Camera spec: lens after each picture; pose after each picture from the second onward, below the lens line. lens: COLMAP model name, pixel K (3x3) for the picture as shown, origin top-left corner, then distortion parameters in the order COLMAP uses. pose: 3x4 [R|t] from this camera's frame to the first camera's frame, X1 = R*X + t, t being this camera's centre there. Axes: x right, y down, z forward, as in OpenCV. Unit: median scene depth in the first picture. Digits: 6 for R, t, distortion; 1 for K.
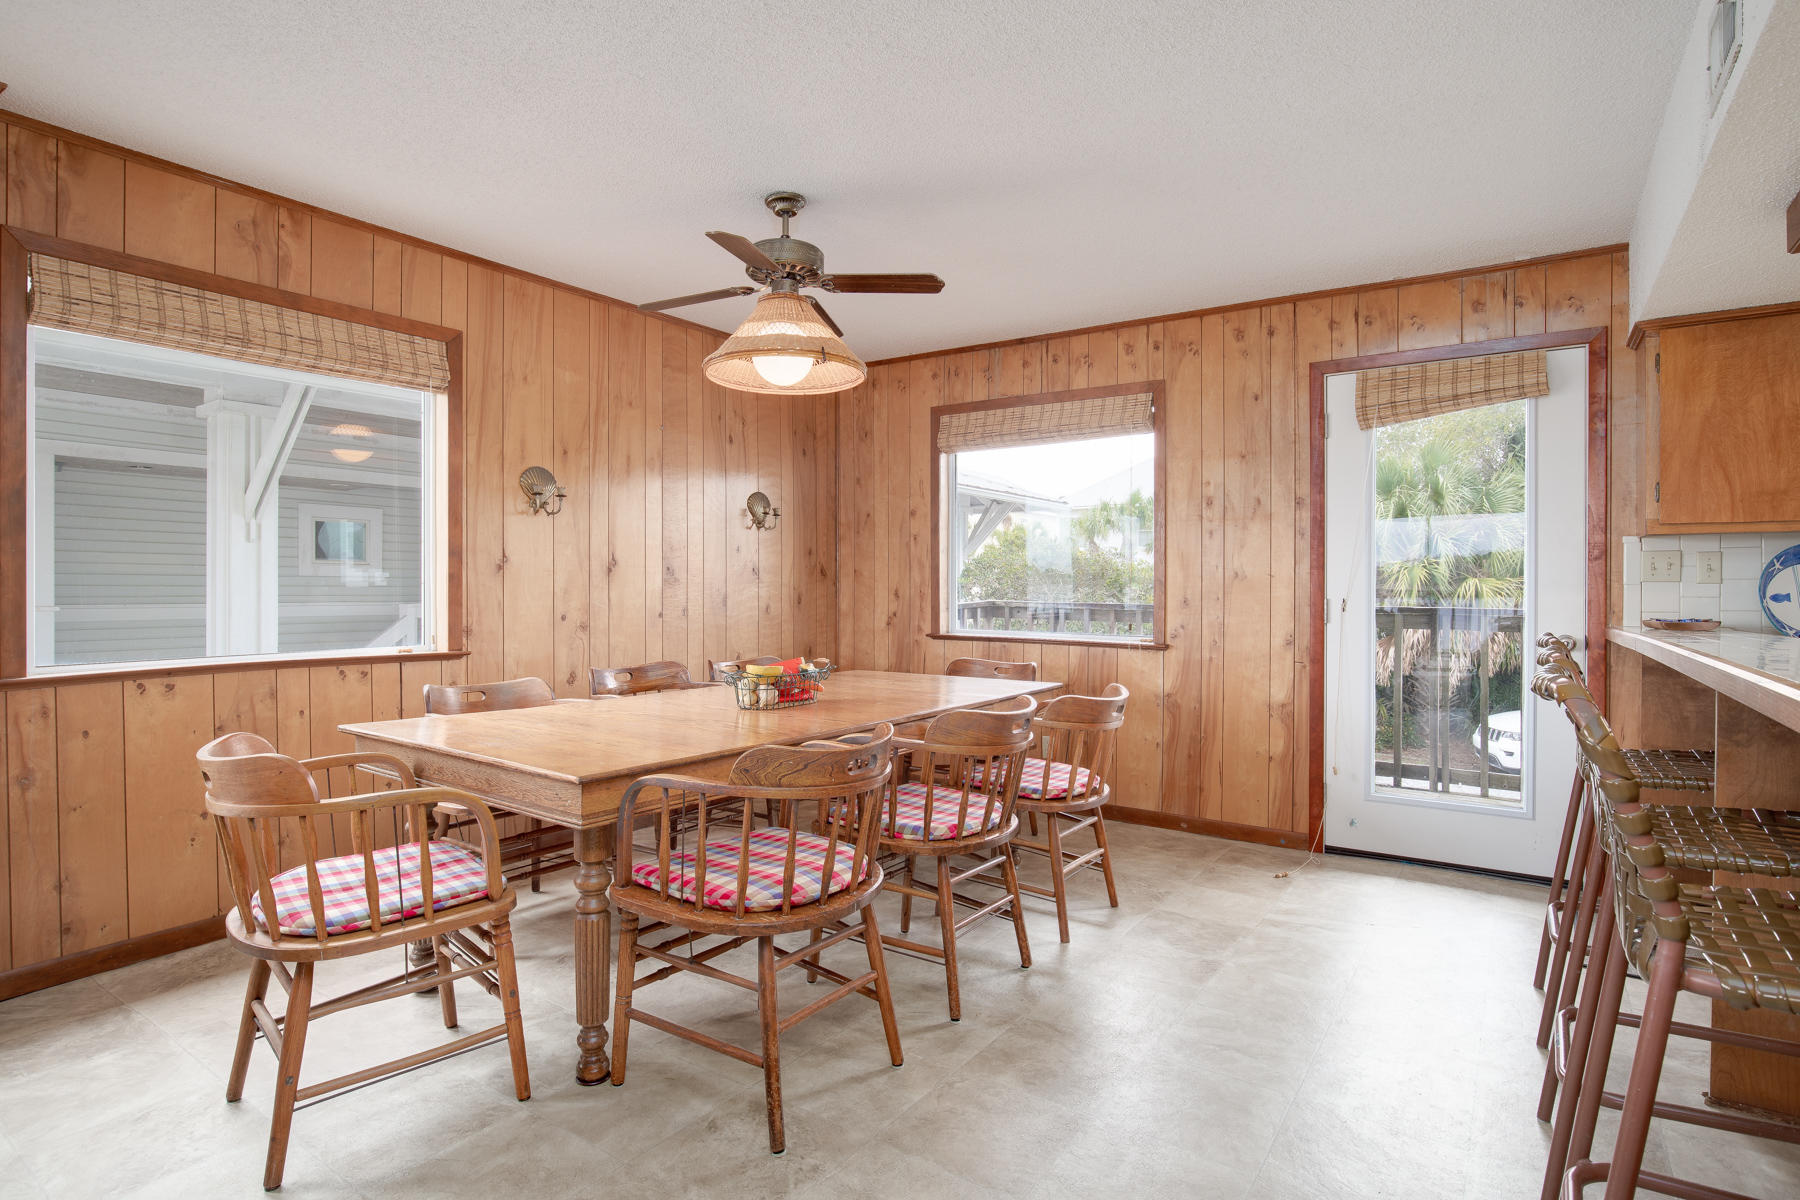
lens RADIAL K [[910.6, 0, 909.4], [0, 910.6, 600.1], [0, 0, 1]] dist [-0.022324, 0.003216]
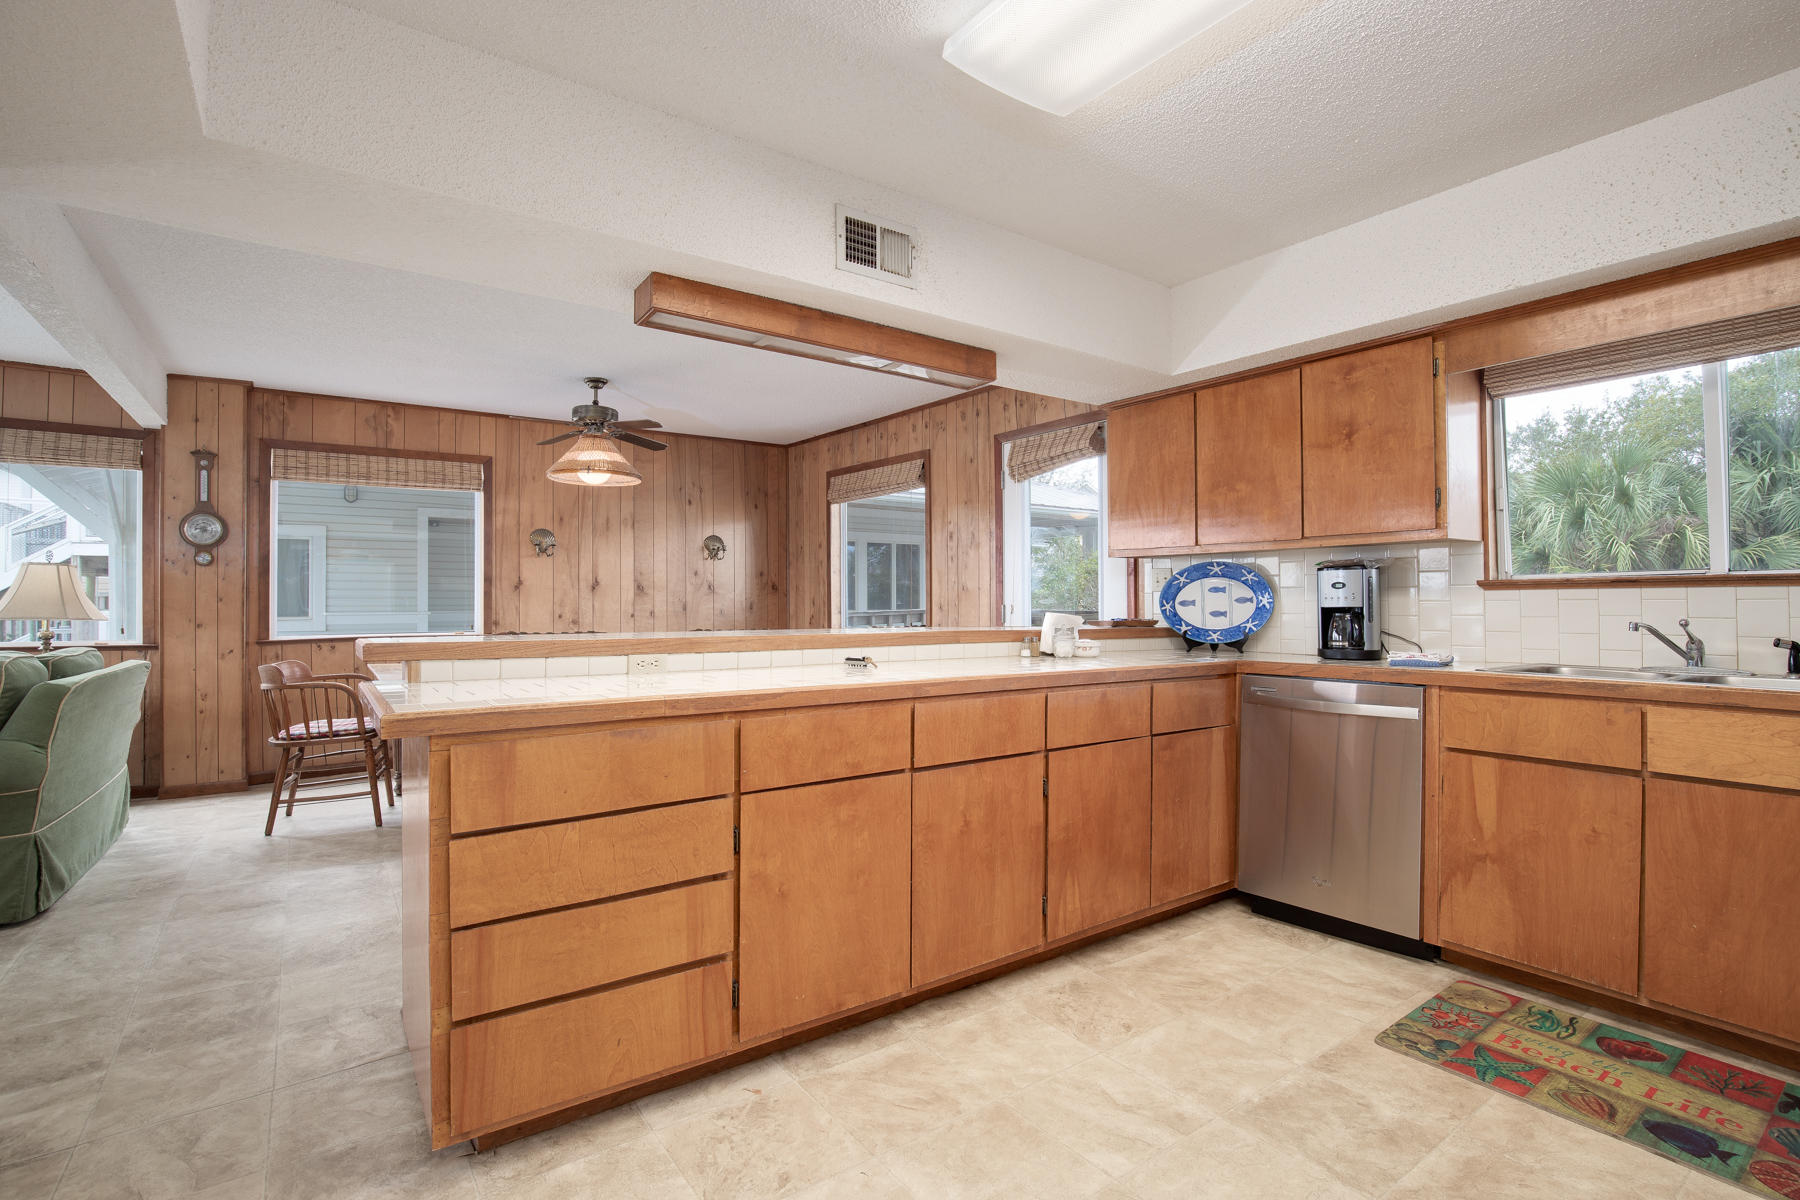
lens RADIAL K [[836.7, 0, 899.3], [0, 836.7, 593.7], [0, 0, 1]] dist [-0.028345, 0.003113]
pose [[0.941984, -0.005467, -0.335615, 0.792056], [-0.000885, 0.999823, -0.018771, 0.006053], [0.335658, 0.017979, 0.941812, -0.269406]]
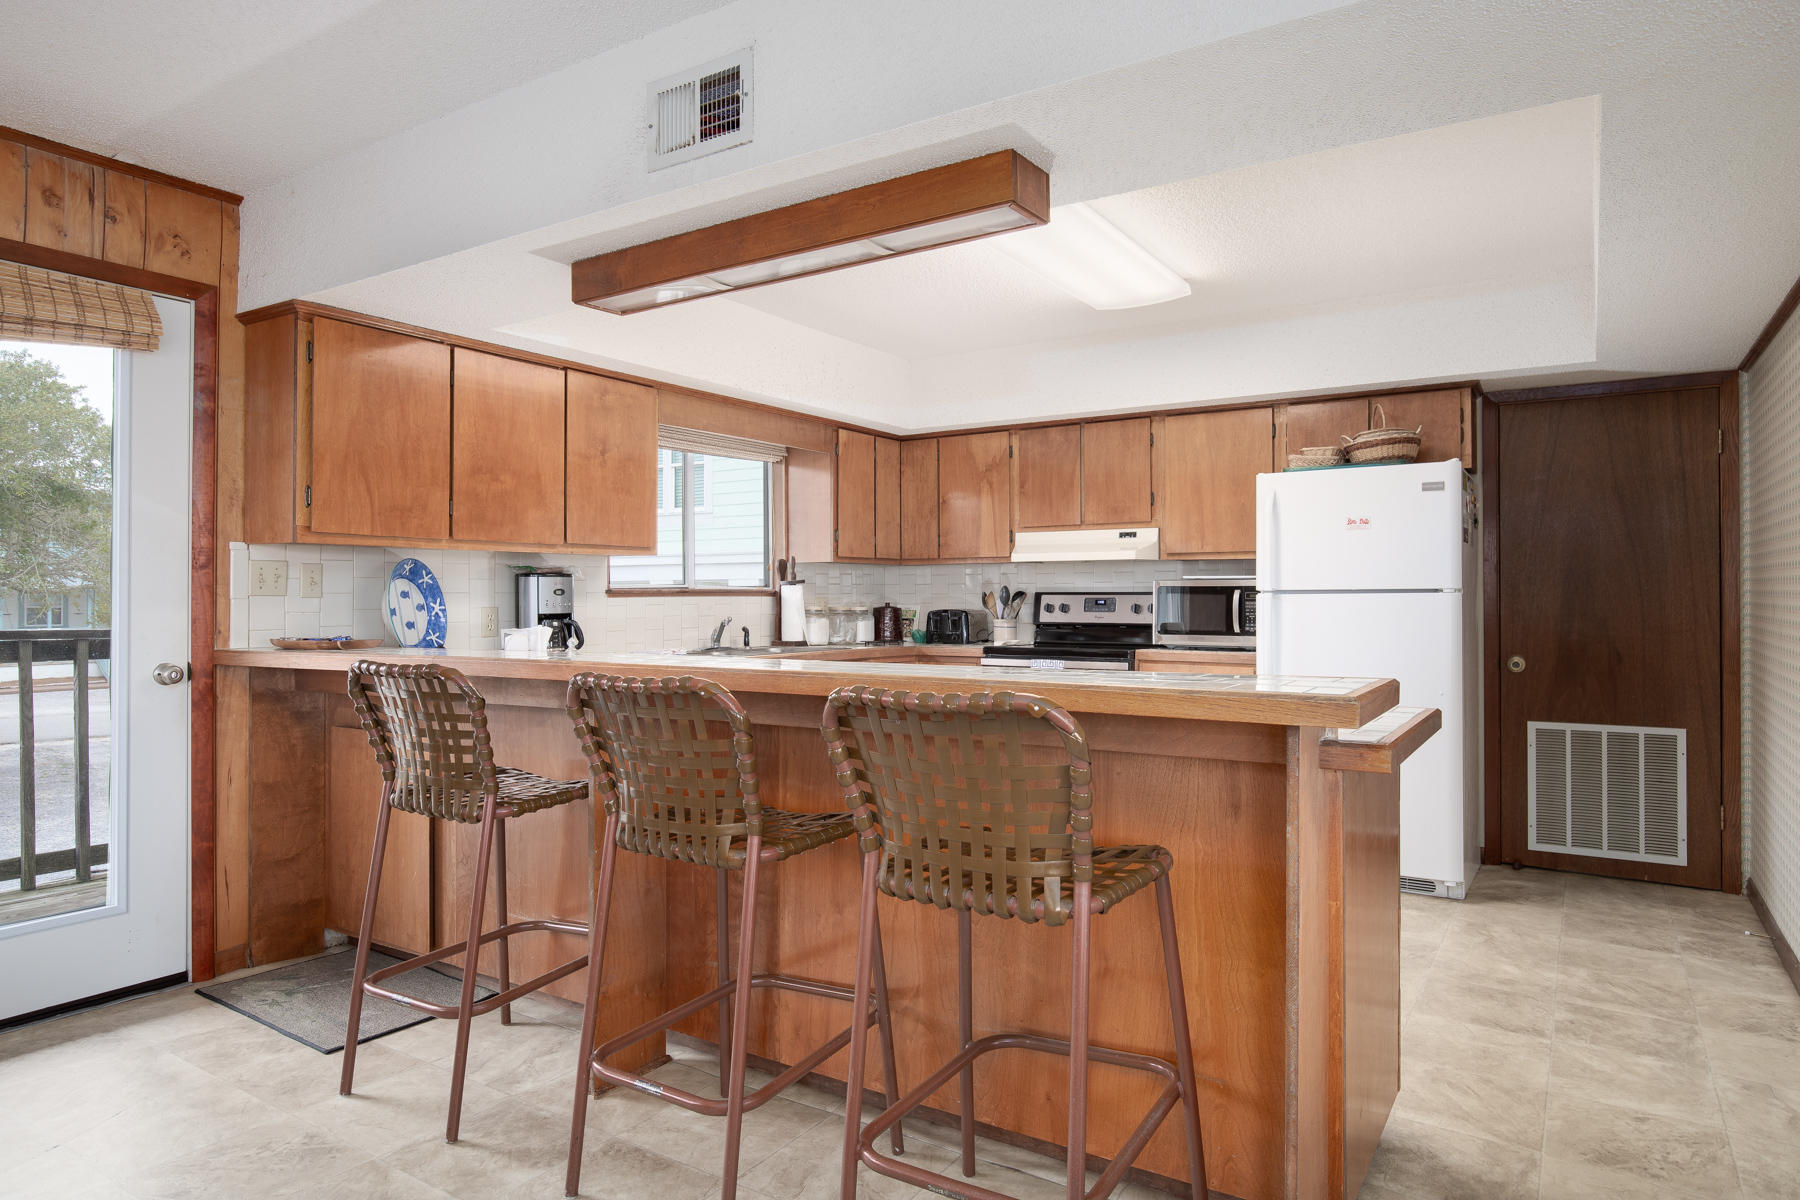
lens RADIAL K [[1057.6, 0, 910.4], [0, 1057.6, 603.3], [0, 0, 1]] dist [-0.016424, 0.001163]
pose [[-0.031446, -0.009108, 0.999464, -0.191234], [0.011876, 0.999884, 0.009486, -0.013564], [-0.999435, 0.012168, -0.031334, 0.359770]]
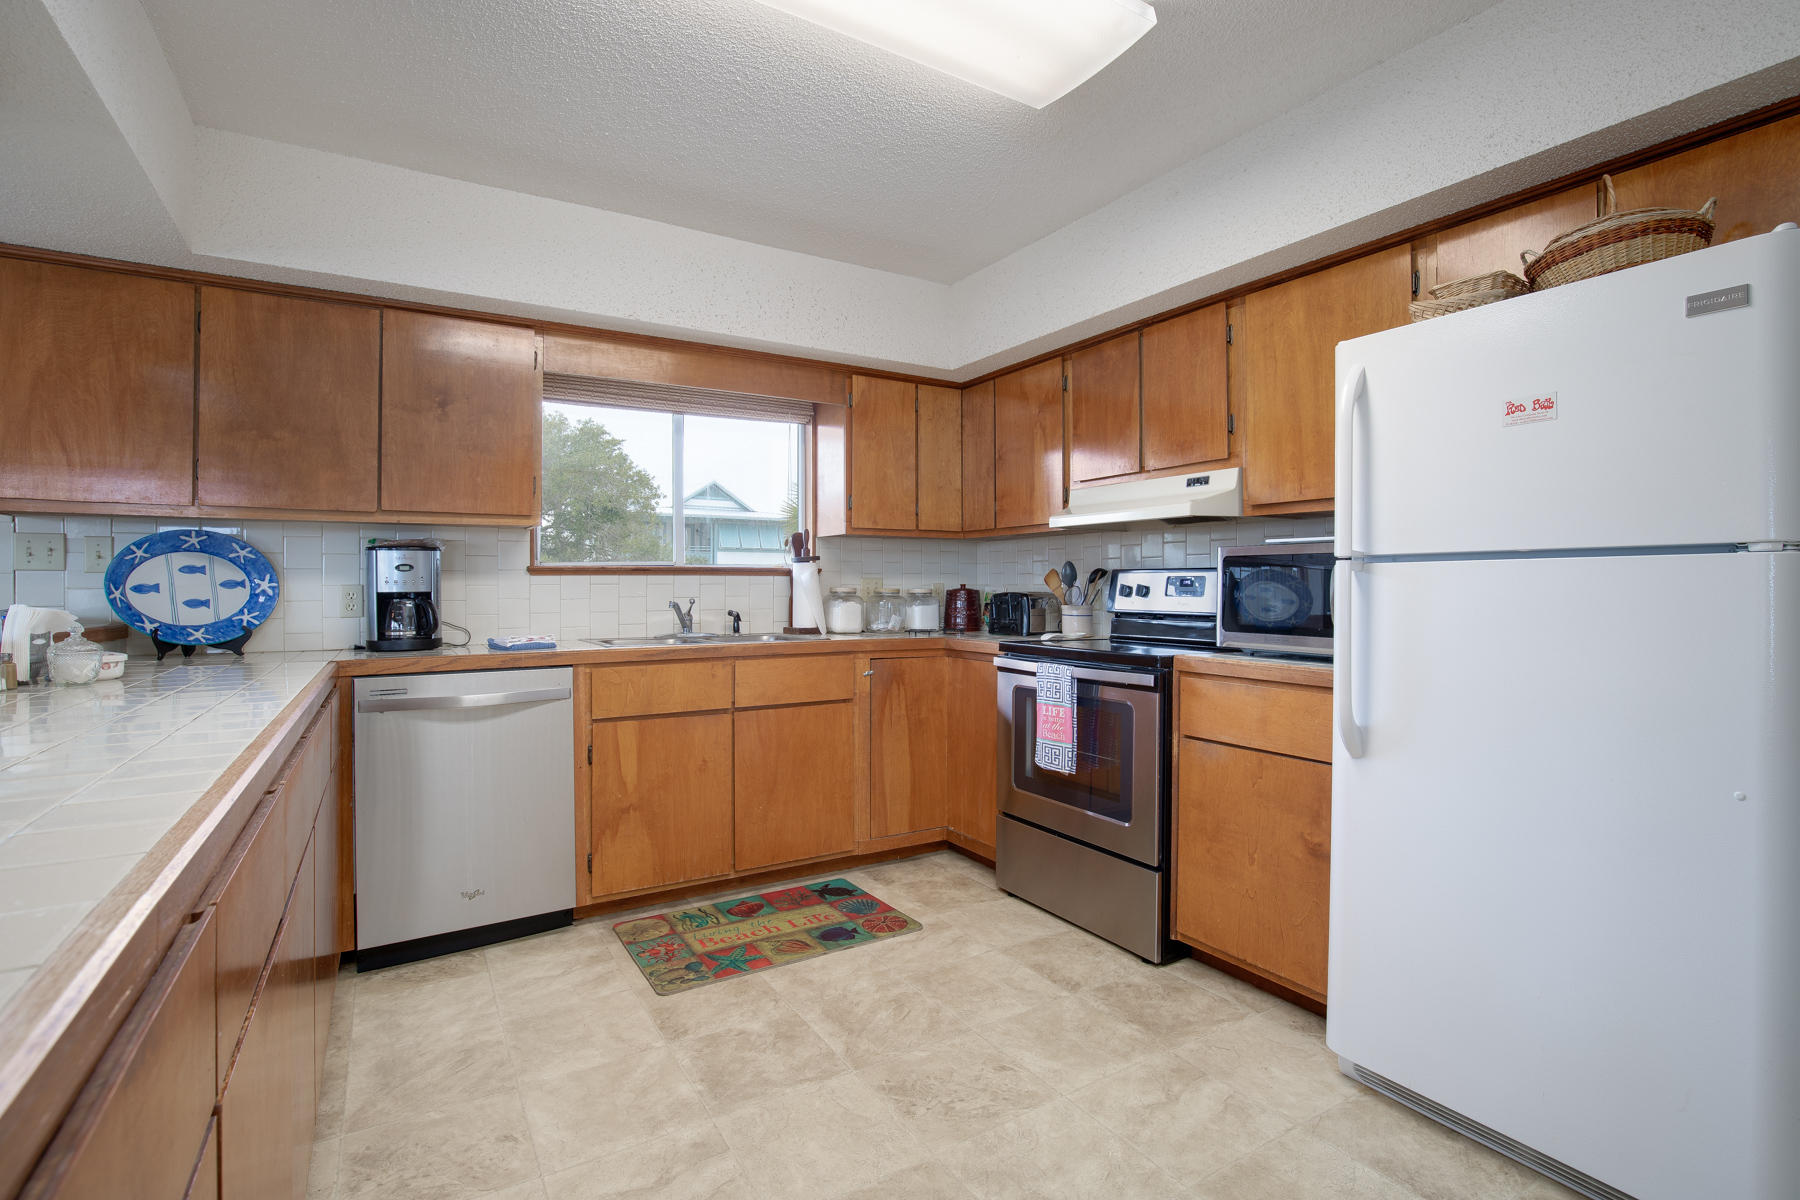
lens RADIAL K [[836.7, 0, 911.2], [0, 836.7, 584.7], [0, 0, 1]] dist [-0.028345, 0.003113]
pose [[0.403251, -0.001656, 0.915088, 0.421972], [0.010644, 0.999939, -0.002881, 0.003480], [-0.915028, 0.010902, 0.403244, -0.040179]]
